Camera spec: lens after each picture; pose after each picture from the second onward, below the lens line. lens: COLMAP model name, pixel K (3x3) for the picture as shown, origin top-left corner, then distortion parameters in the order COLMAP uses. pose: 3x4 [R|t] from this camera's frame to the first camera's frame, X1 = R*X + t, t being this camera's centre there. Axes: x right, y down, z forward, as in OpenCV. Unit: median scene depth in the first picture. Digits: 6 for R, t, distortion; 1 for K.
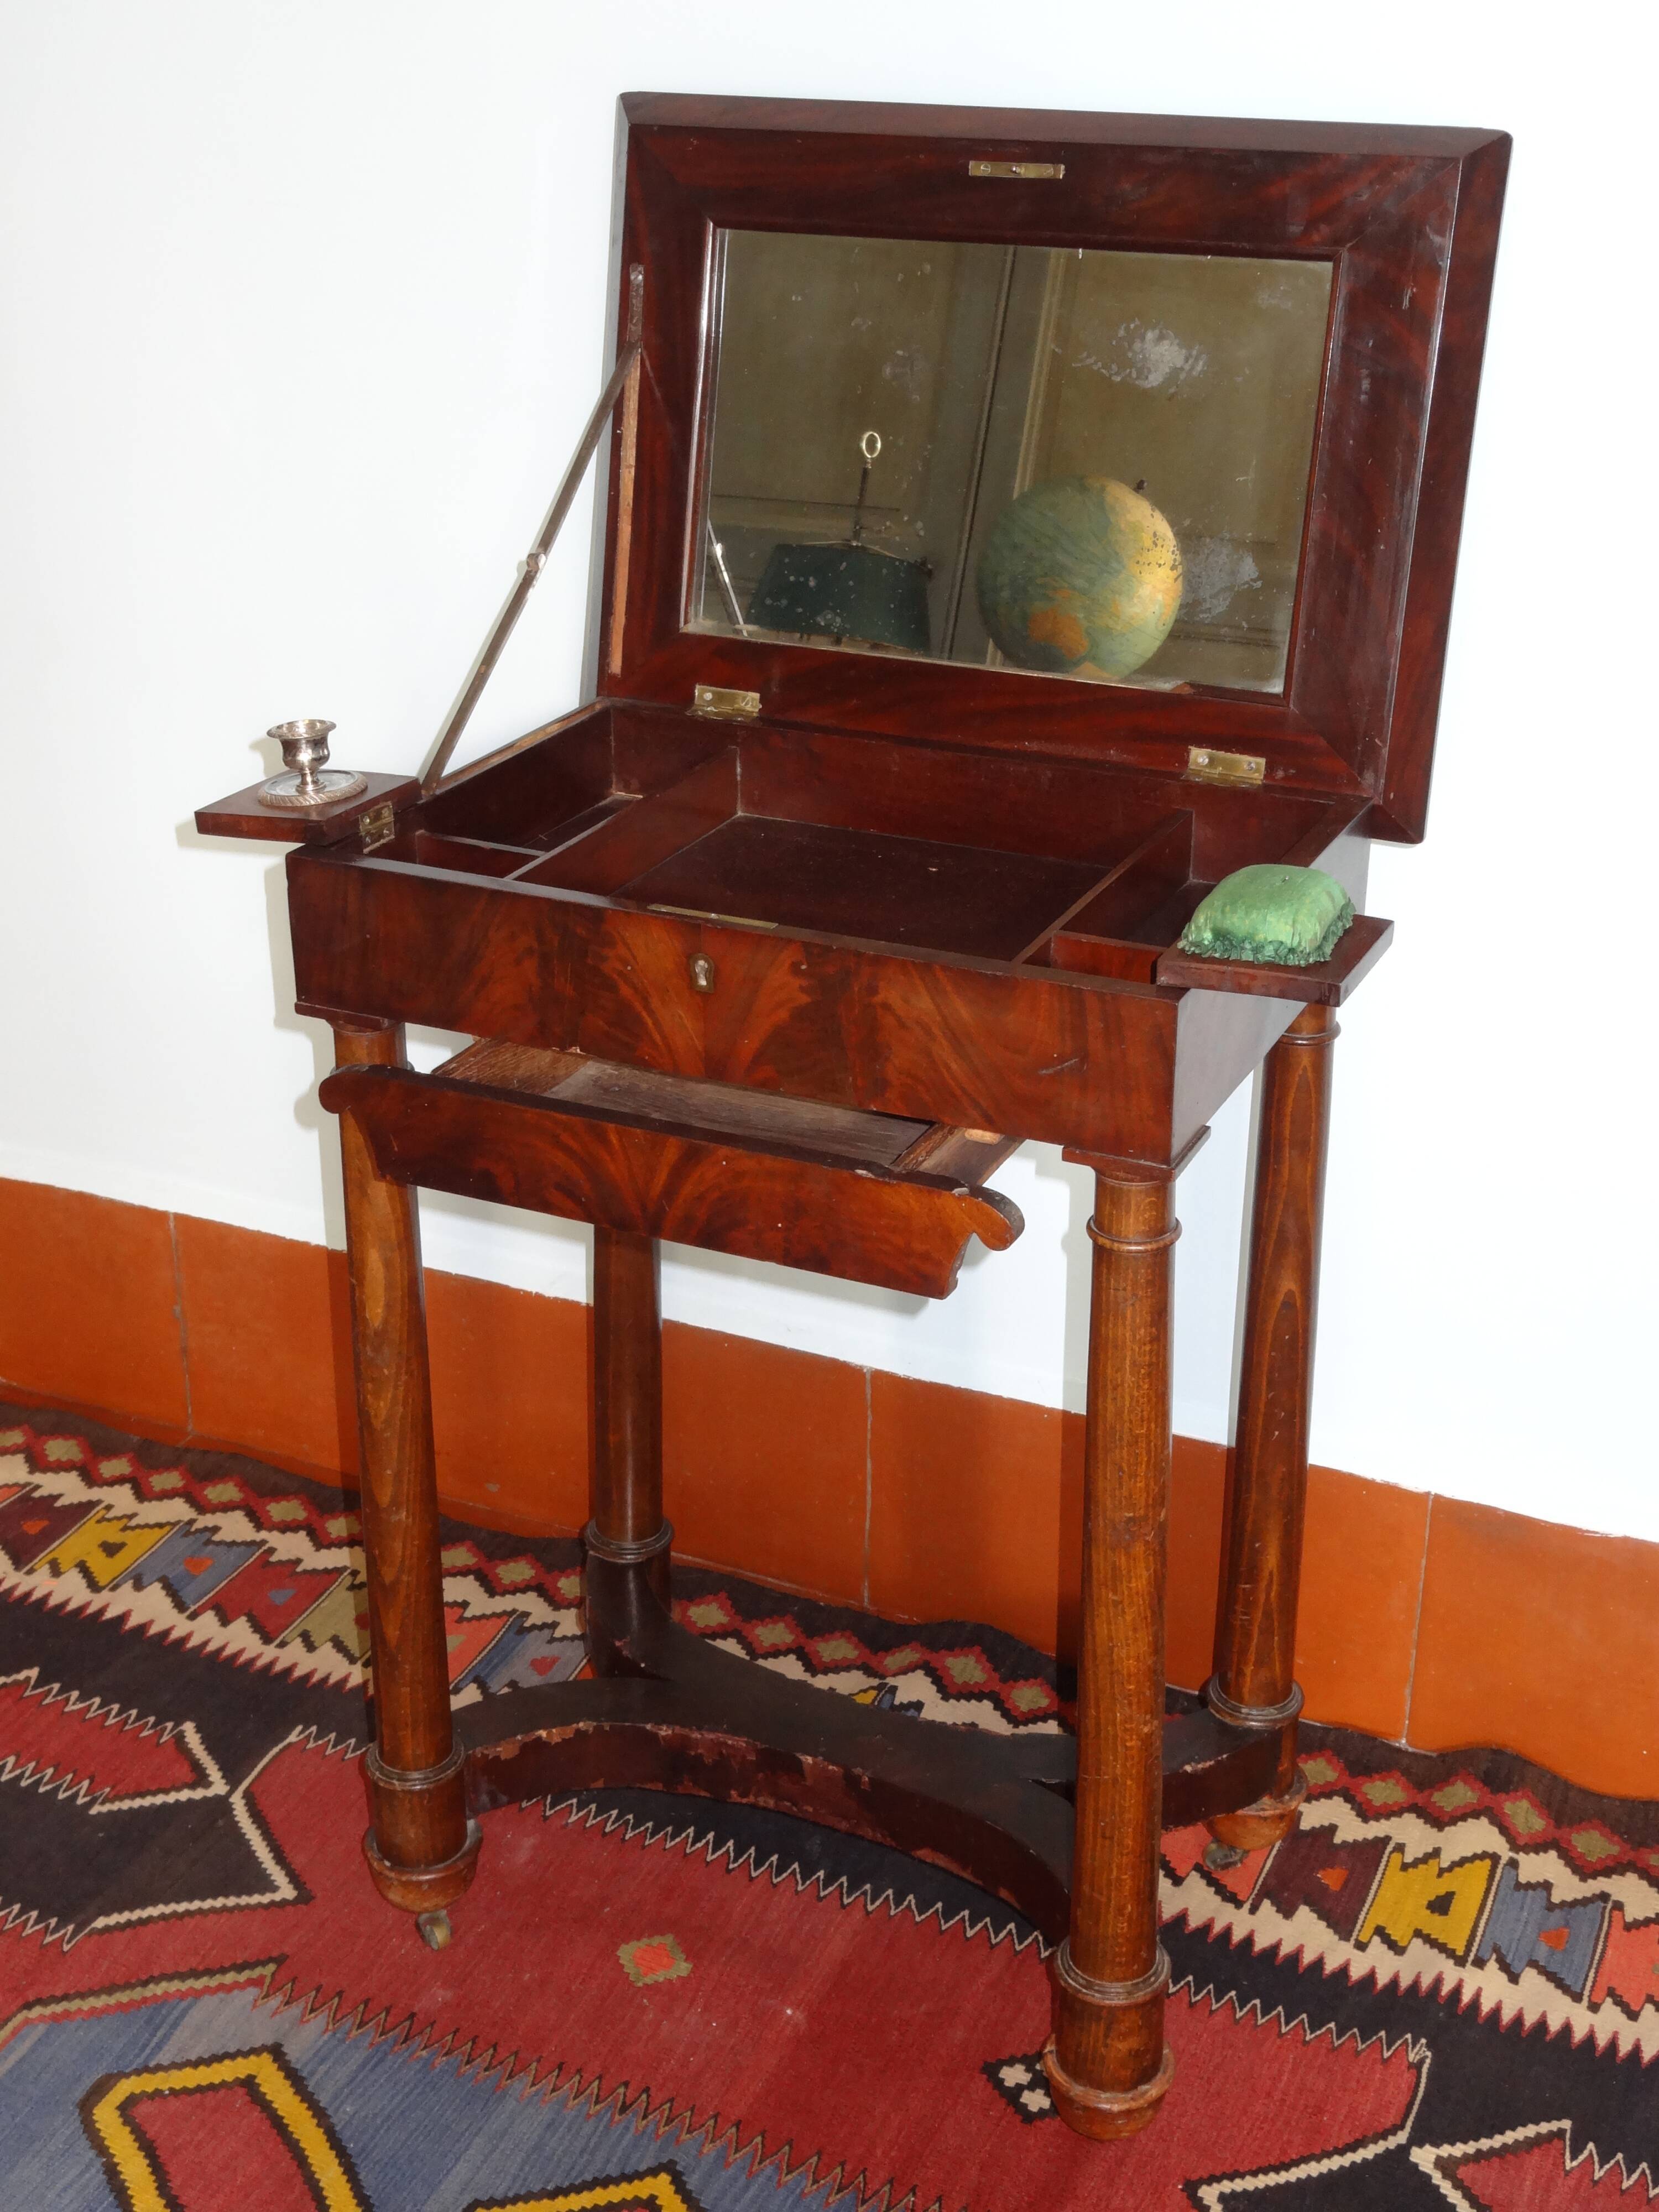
lens RADIAL K [[2819.0, 0, 838.8], [0, 2819.0, 1079.8], [0, 0, 1]] dist [0.007070, 0.007412]
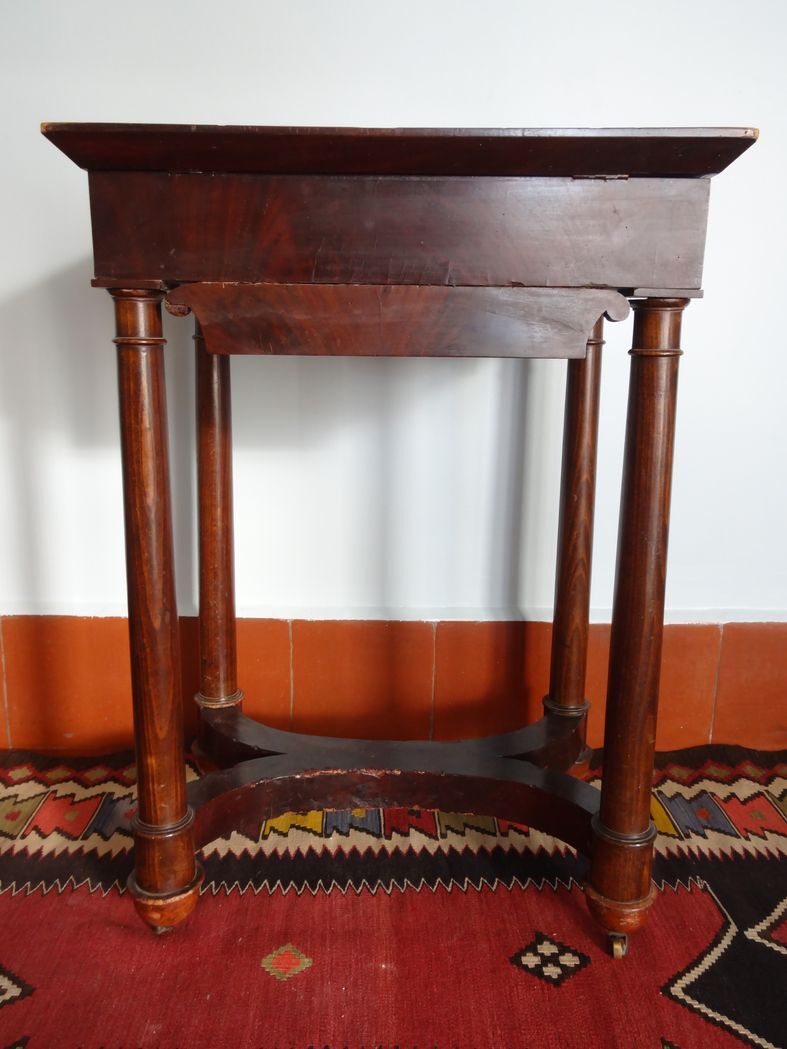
lens RADIAL K [[822.7, 0, 393.5], [0, 822.7, 524.5], [0, 0, 1]] dist [-0.000181, -0.000950]
pose [[0.905407, -0.086078, 0.415726, -0.189848], [0.155429, 0.978452, -0.135915, 0.154532], [-0.395069, 0.187675, 0.899277, 0.547363]]
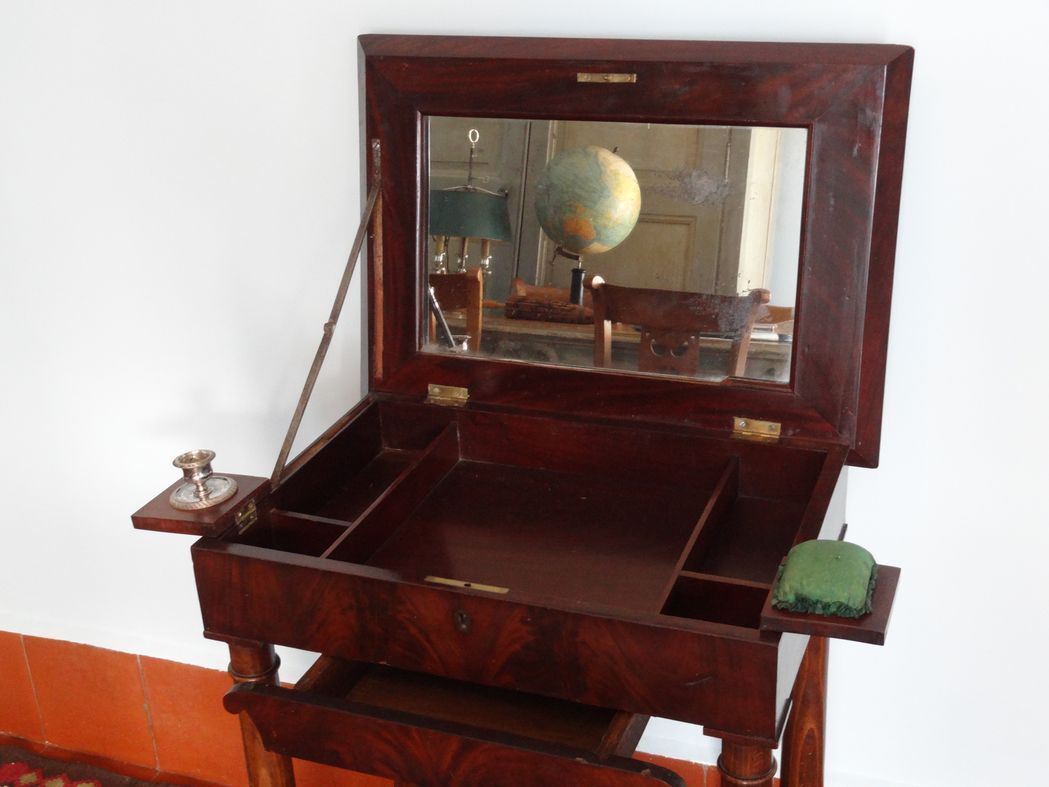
lens RADIAL K [[1339.8, 0, 524.3], [0, 1339.8, 410.8], [0, 0, 1]] dist [0.000350, 0.021057]
pose [[0.996156, -0.072896, 0.048566, -0.035141], [0.072082, 0.997231, 0.018319, -0.139814], [-0.049767, -0.014747, 0.998652, 0.209706]]
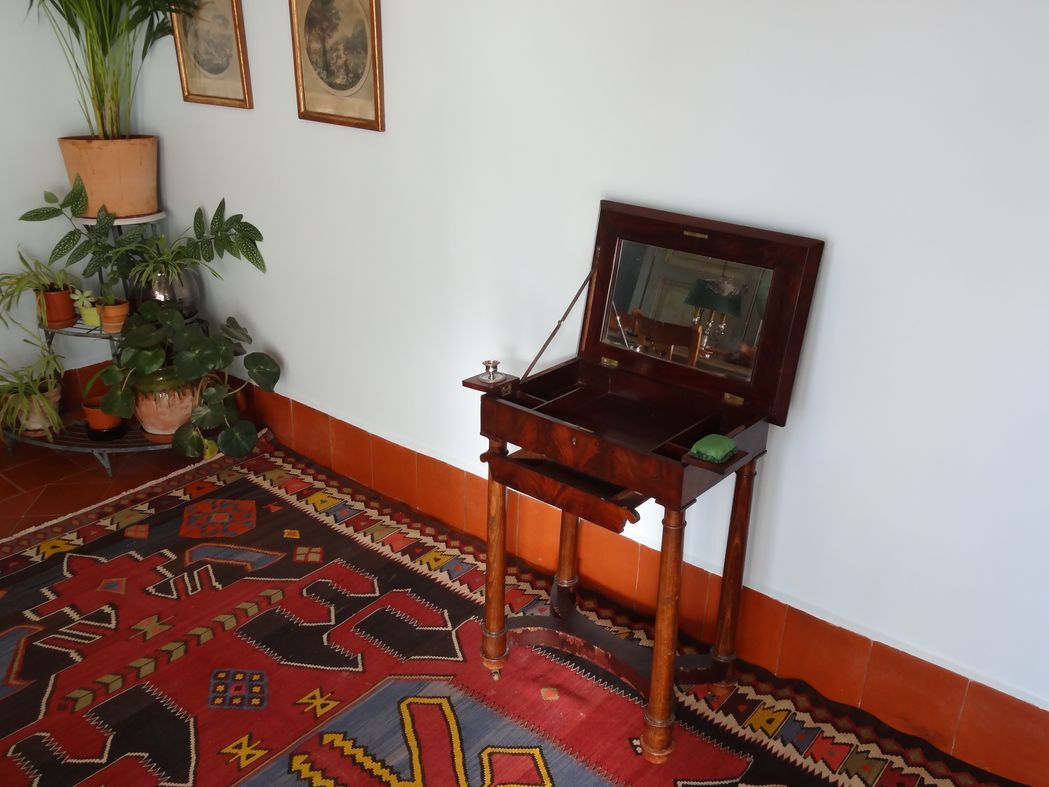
lens RADIAL K [[949.6, 0, 544.5], [0, 949.6, 396.0], [0, 0, 1]] dist [0.012656, 0.006813]
pose [[0.969360, 0.120787, -0.213895, 0.156472], [-0.125520, 0.992053, -0.008638, -0.070301], [0.211152, 0.035221, 0.976818, -0.254607]]
